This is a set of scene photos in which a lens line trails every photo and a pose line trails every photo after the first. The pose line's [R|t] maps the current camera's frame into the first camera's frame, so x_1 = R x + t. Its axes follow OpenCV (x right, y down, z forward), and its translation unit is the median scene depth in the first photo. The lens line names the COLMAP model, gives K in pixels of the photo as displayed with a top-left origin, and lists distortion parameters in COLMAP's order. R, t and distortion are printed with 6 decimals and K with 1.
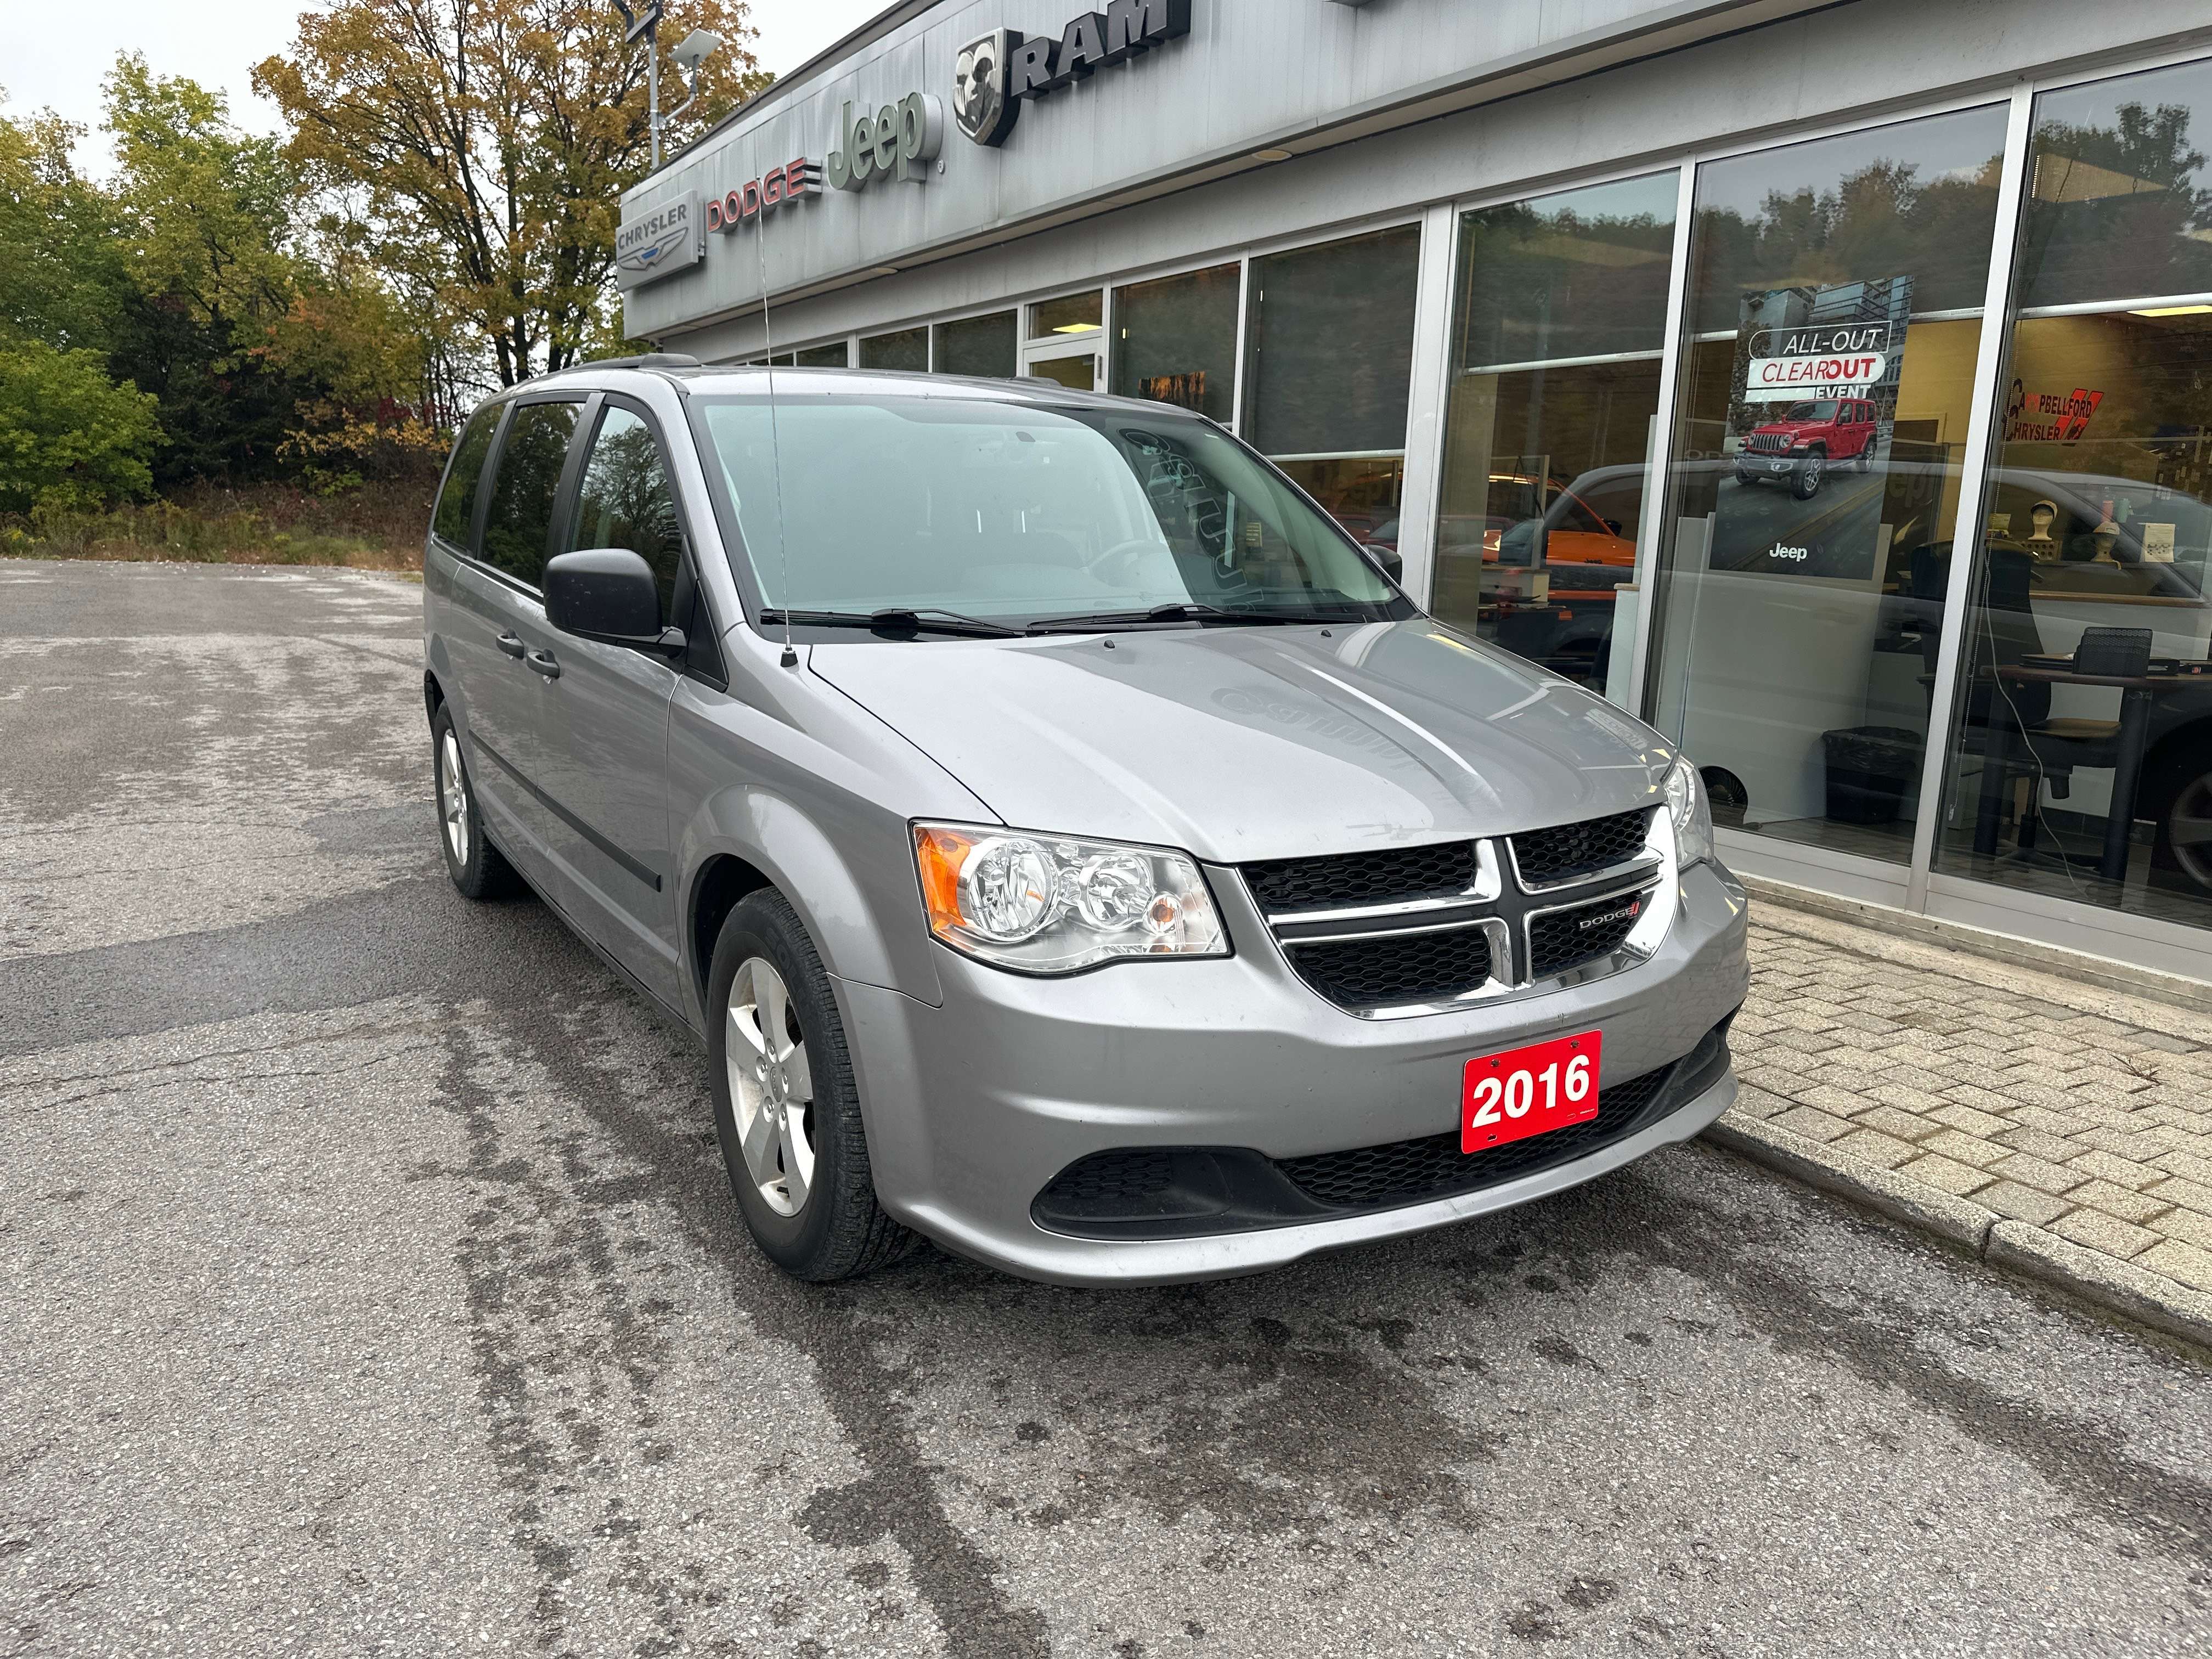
lens RADIAL K [[1541.5, 0, 1103.3], [0, 1541.5, 838.2], [0, 0, 1]] dist [0.008432, -0.008020]
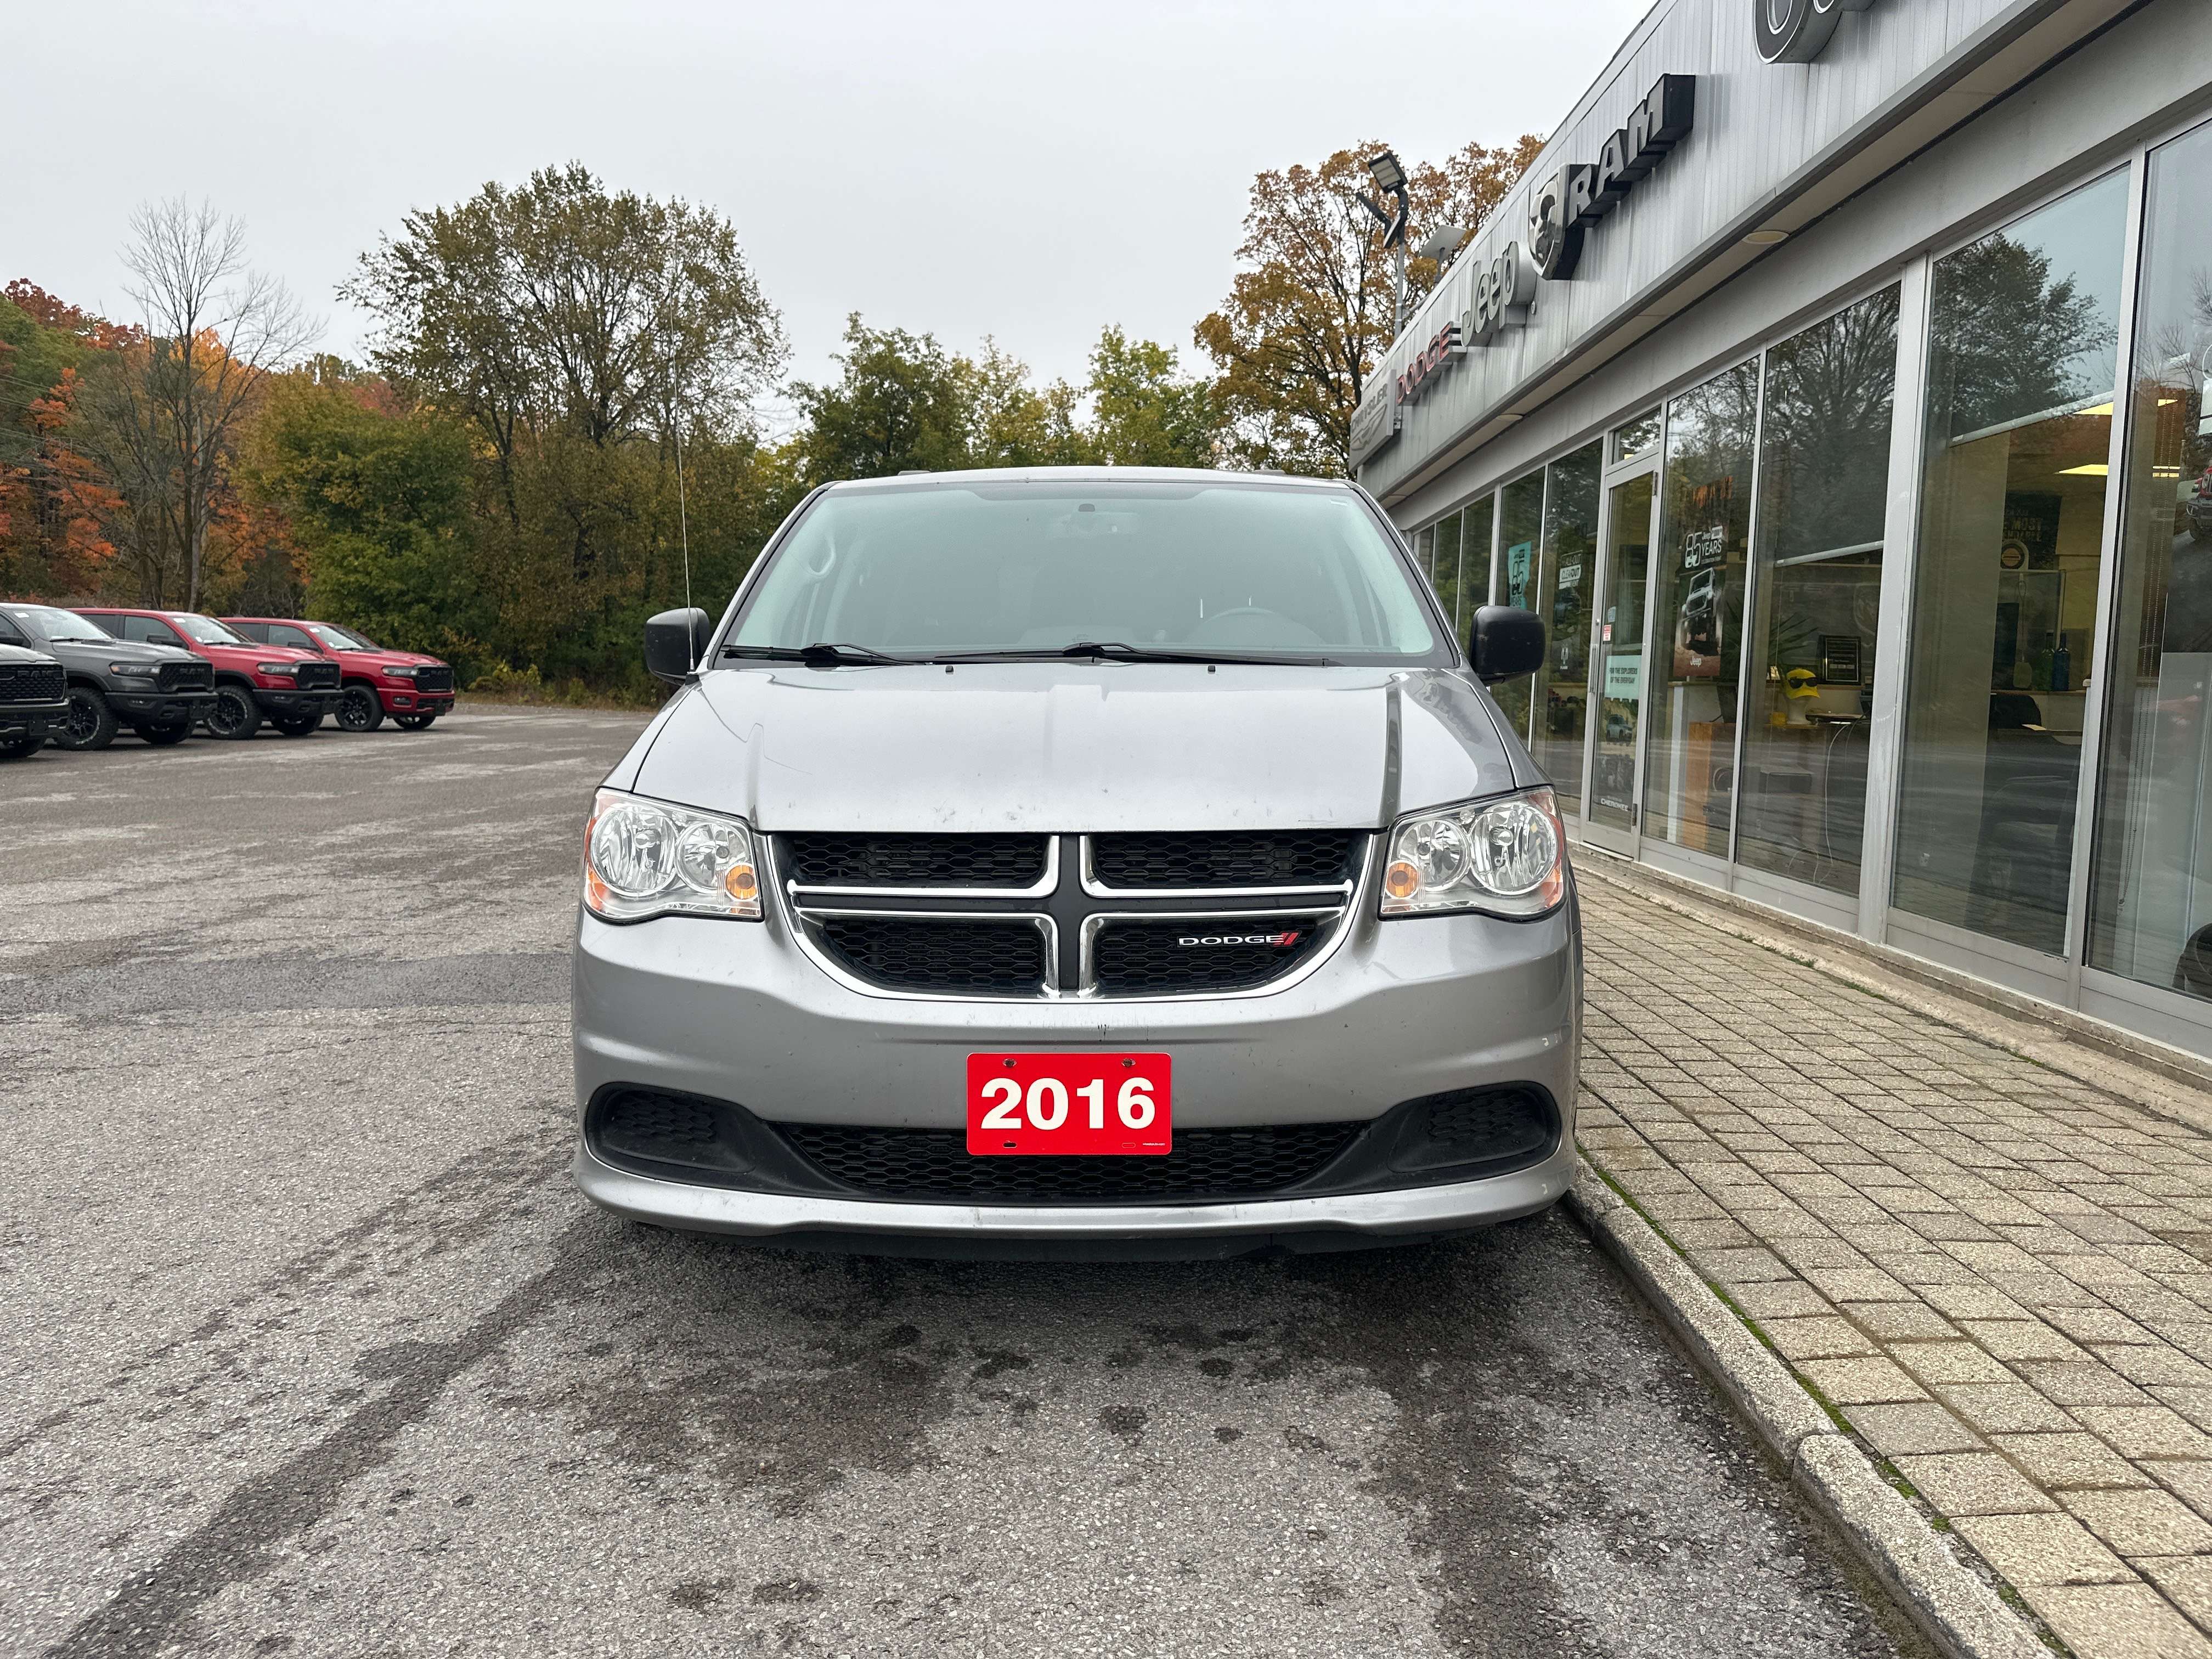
lens RADIAL K [[1541.5, 0, 1103.3], [0, 1541.5, 838.2], [0, 0, 1]] dist [0.008432, -0.008020]
pose [[0.849525, 0.044588, -0.525661, 0.601367], [-0.105960, 0.990538, -0.087223, 0.065359], [0.516798, 0.129797, 0.846211, 0.164810]]
